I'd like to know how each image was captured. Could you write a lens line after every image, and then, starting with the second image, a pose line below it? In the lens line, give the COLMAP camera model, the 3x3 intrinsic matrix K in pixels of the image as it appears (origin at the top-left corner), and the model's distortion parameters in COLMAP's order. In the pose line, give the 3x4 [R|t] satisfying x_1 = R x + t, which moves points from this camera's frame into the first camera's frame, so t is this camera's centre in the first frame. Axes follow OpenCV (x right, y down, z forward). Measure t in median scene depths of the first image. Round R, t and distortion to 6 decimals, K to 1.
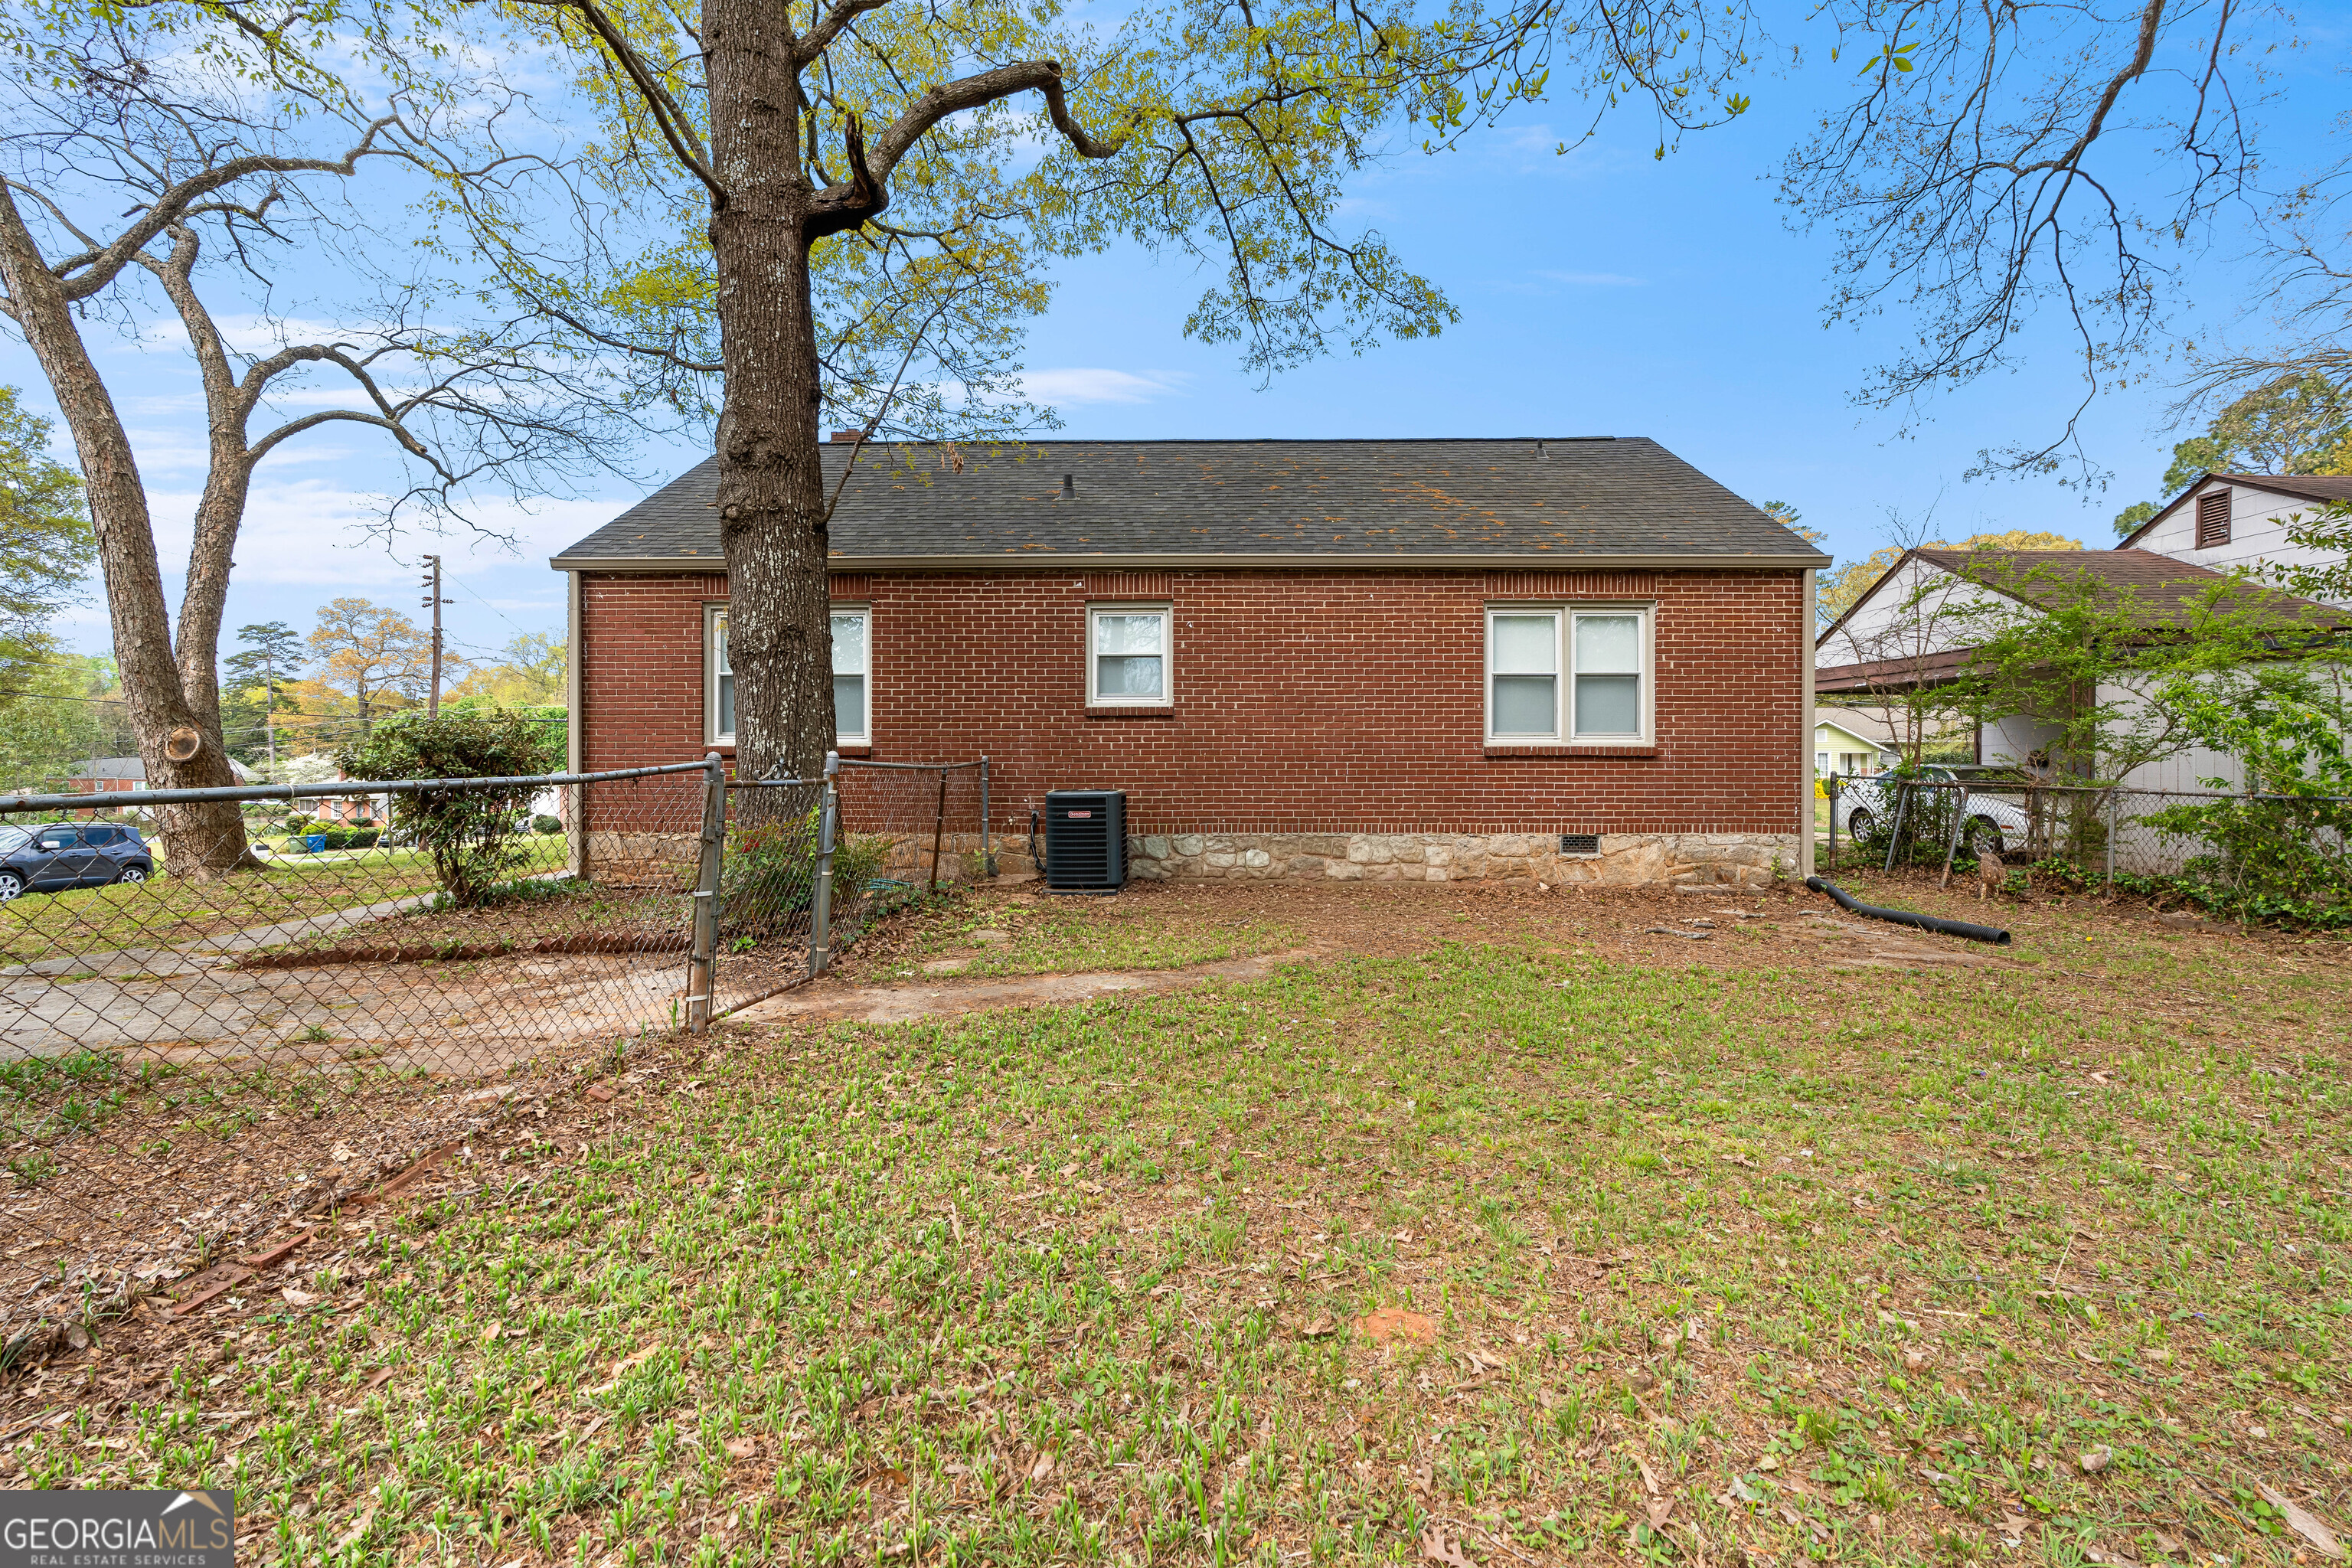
lens RADIAL K [[1063.2, 0, 1181.9], [0, 1063.2, 770.5], [0, 0, 1]] dist [-0.003187, 0.000750]
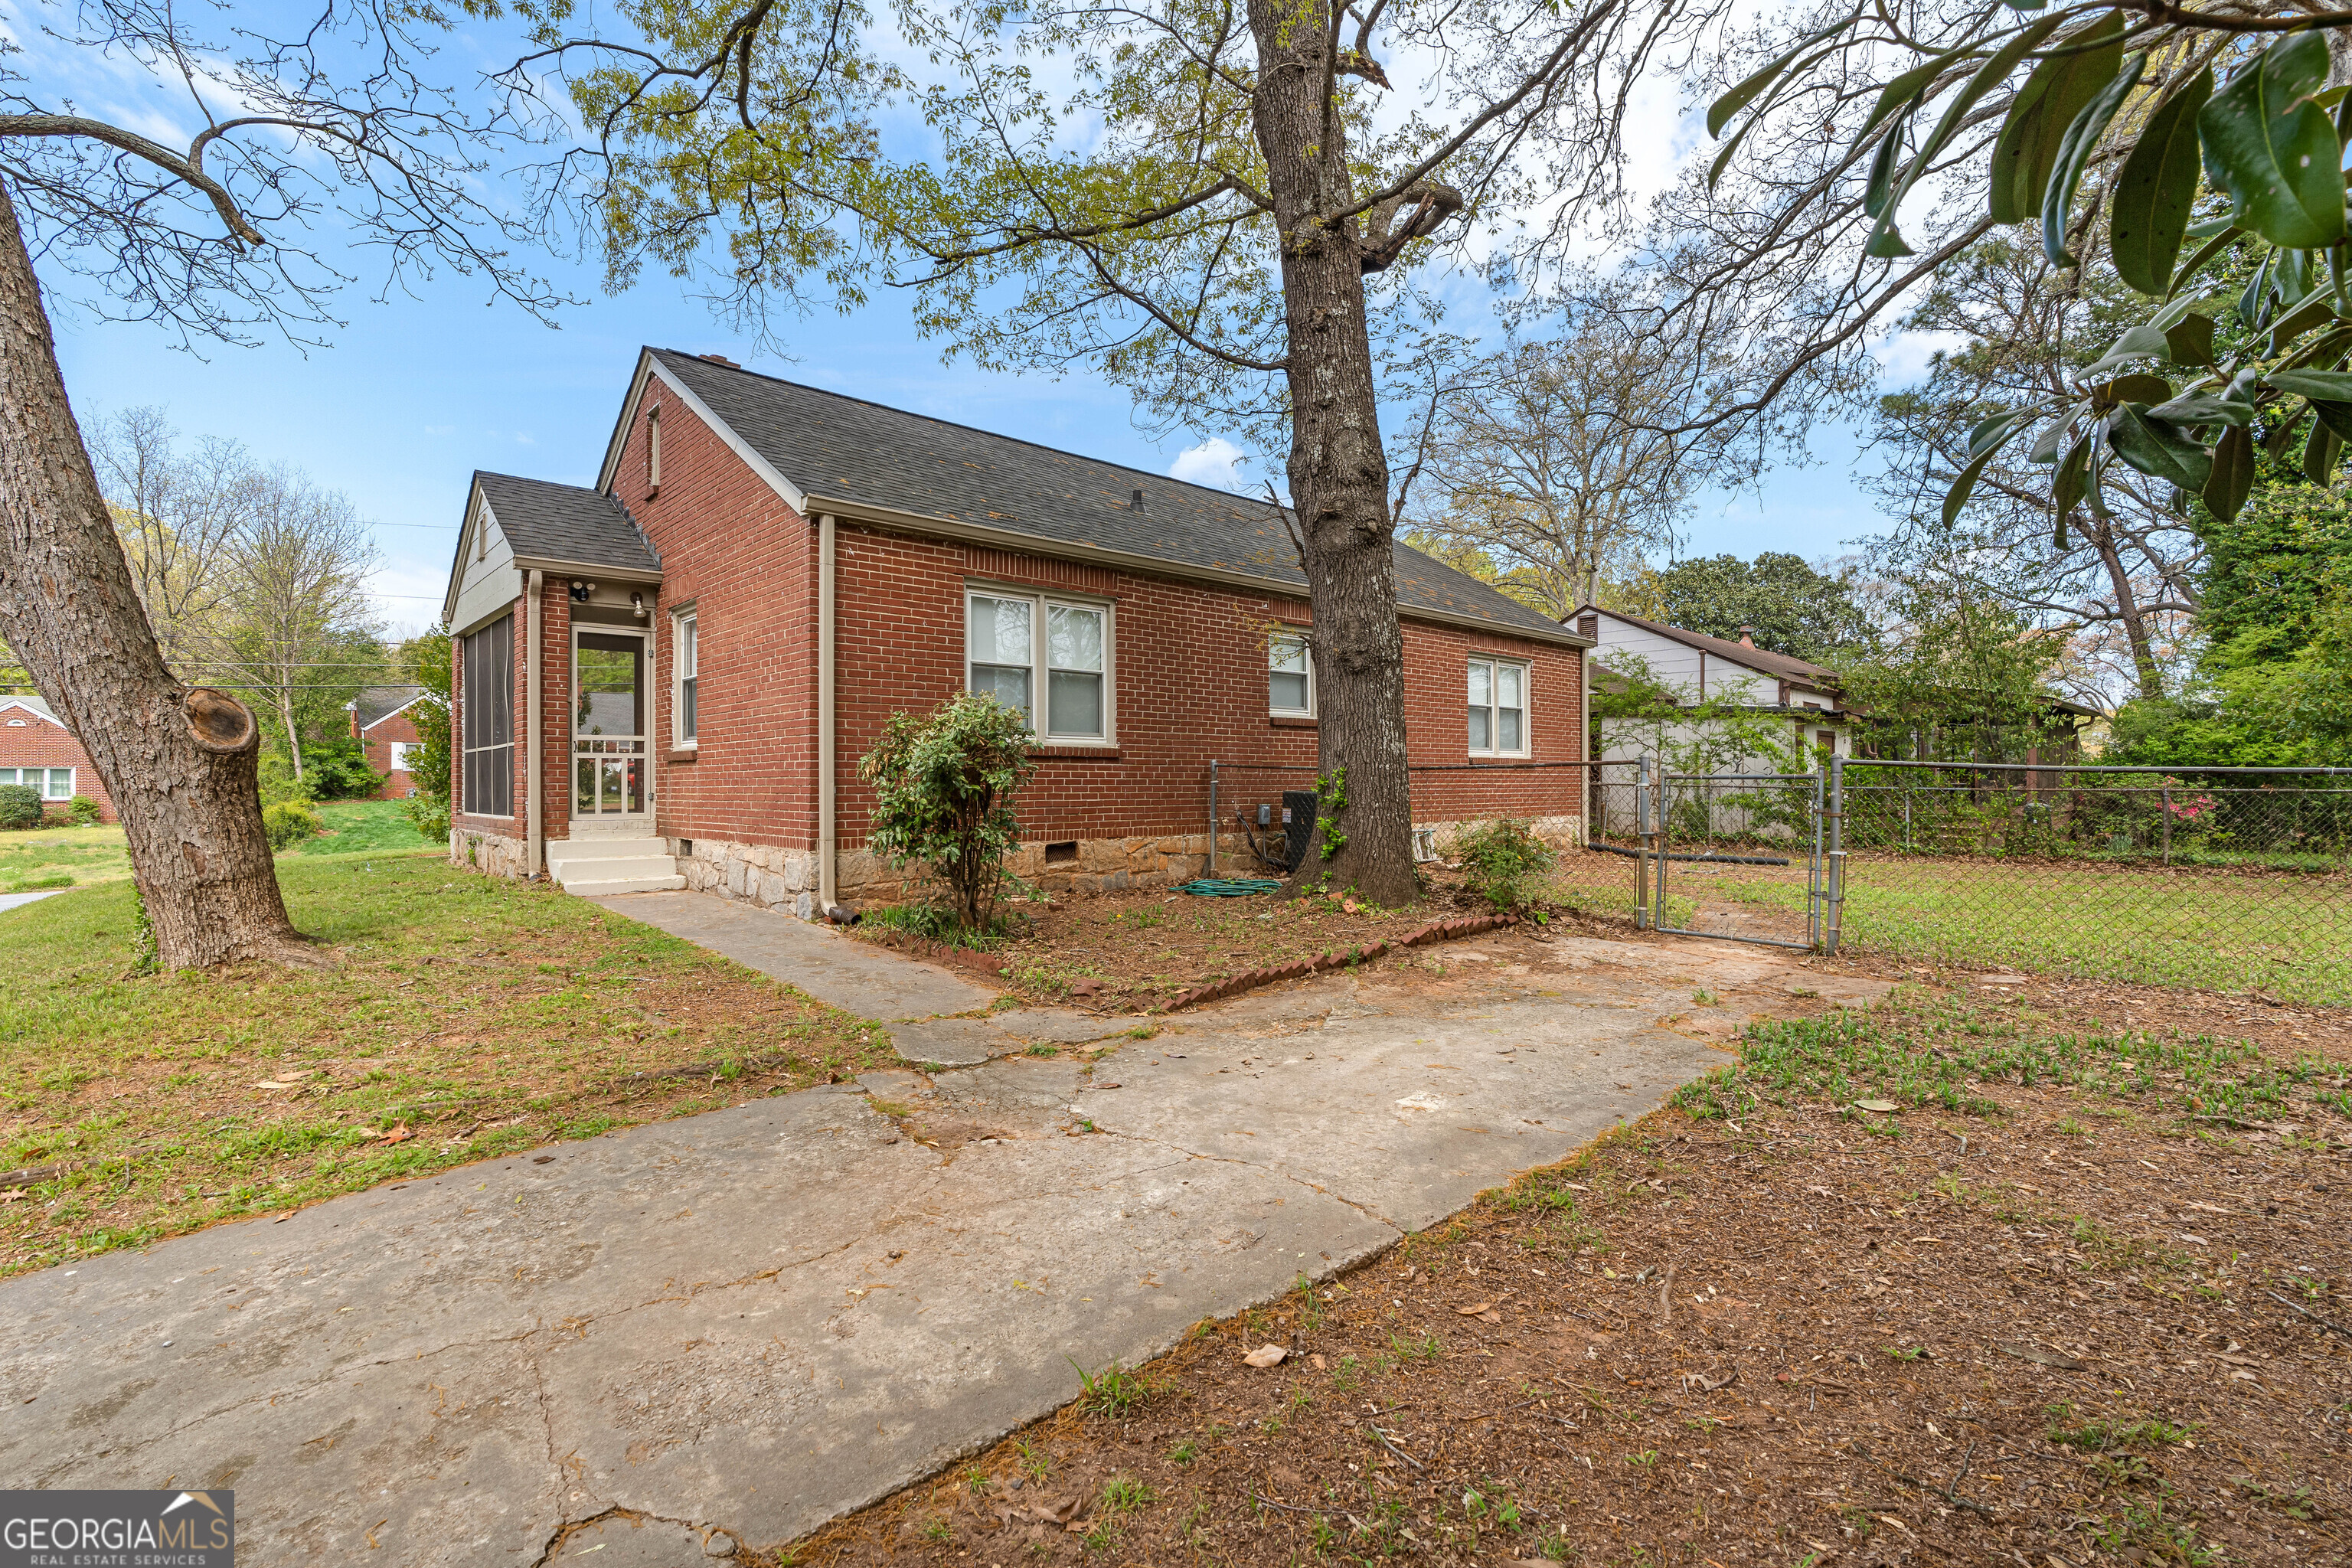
lens RADIAL K [[1063.2, 0, 1181.9], [0, 1063.2, 770.5], [0, 0, 1]] dist [-0.003187, 0.000750]
pose [[0.728958, 0.005886, 0.684533, -0.922405], [-0.001268, 0.999973, -0.007248, 0.004705], [-0.684557, 0.004415, 0.728946, 0.253431]]
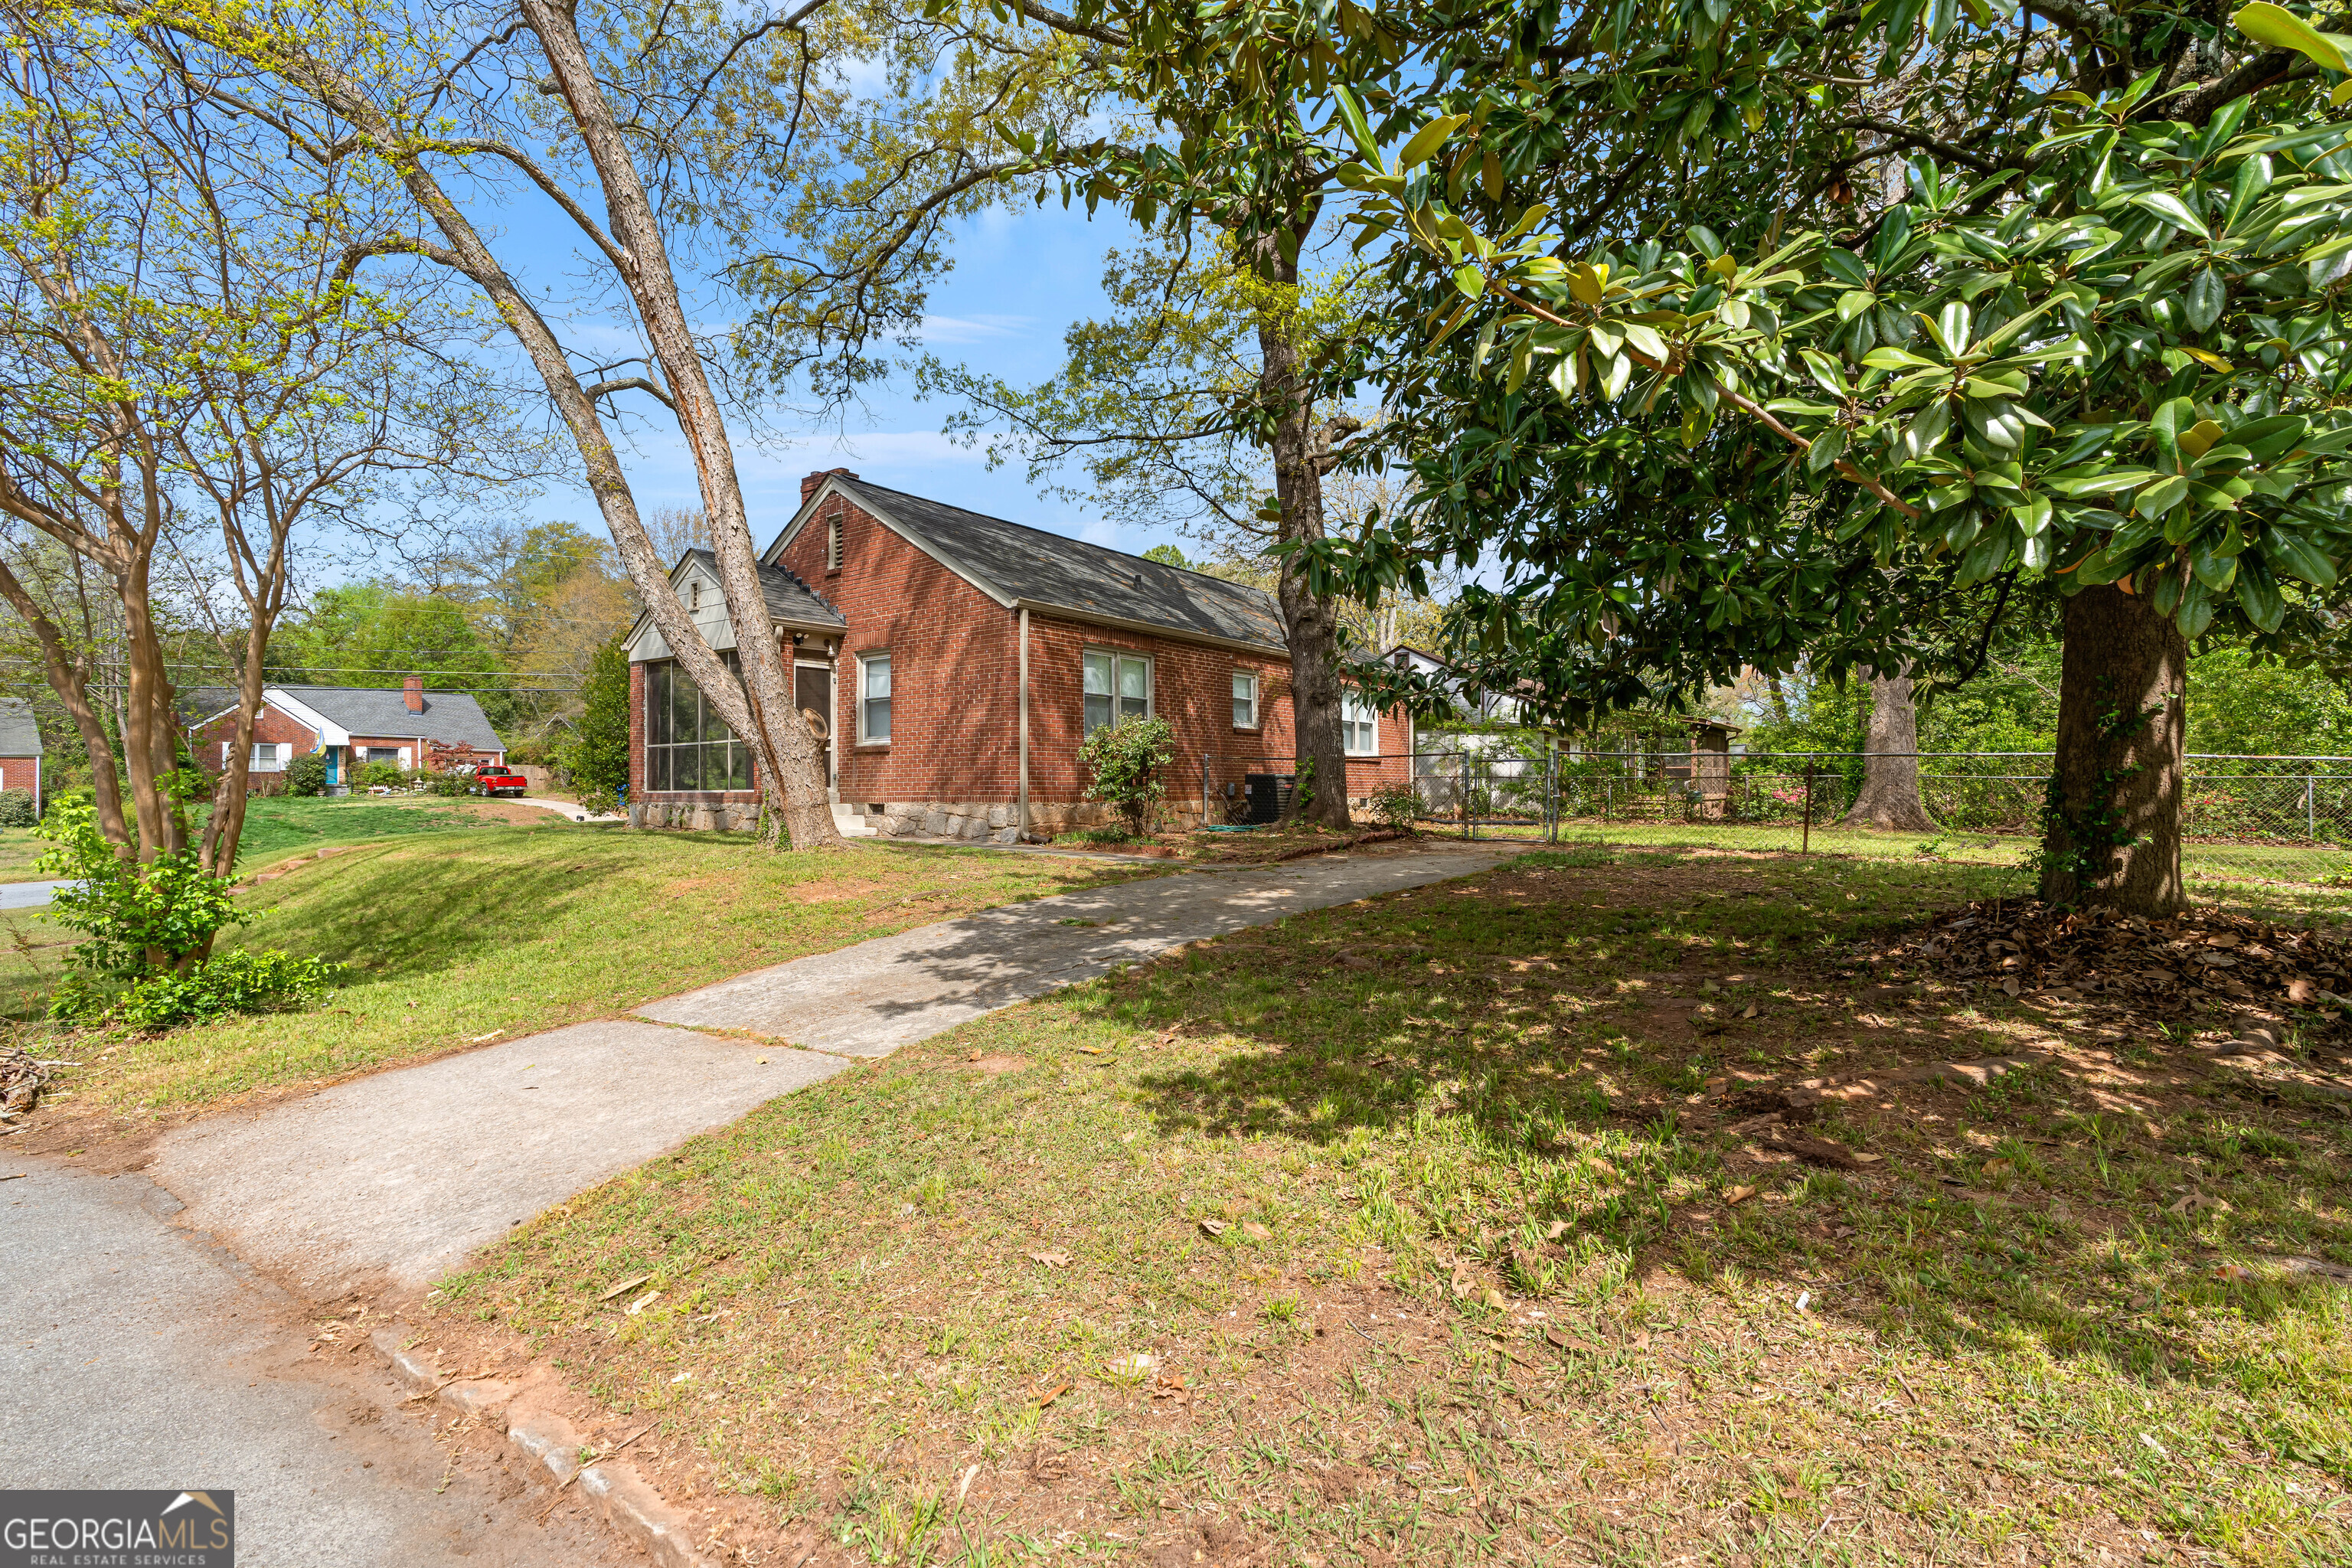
lens RADIAL K [[1092.2, 0, 1188.5], [0, 1092.2, 780.4], [0, 0, 1]] dist [-0.003362, 0.000002]
pose [[0.576238, 0.005308, 0.817265, -1.568401], [-0.000582, 0.999981, -0.006085, 0.036609], [-0.817282, 0.003031, 0.576230, 0.041620]]
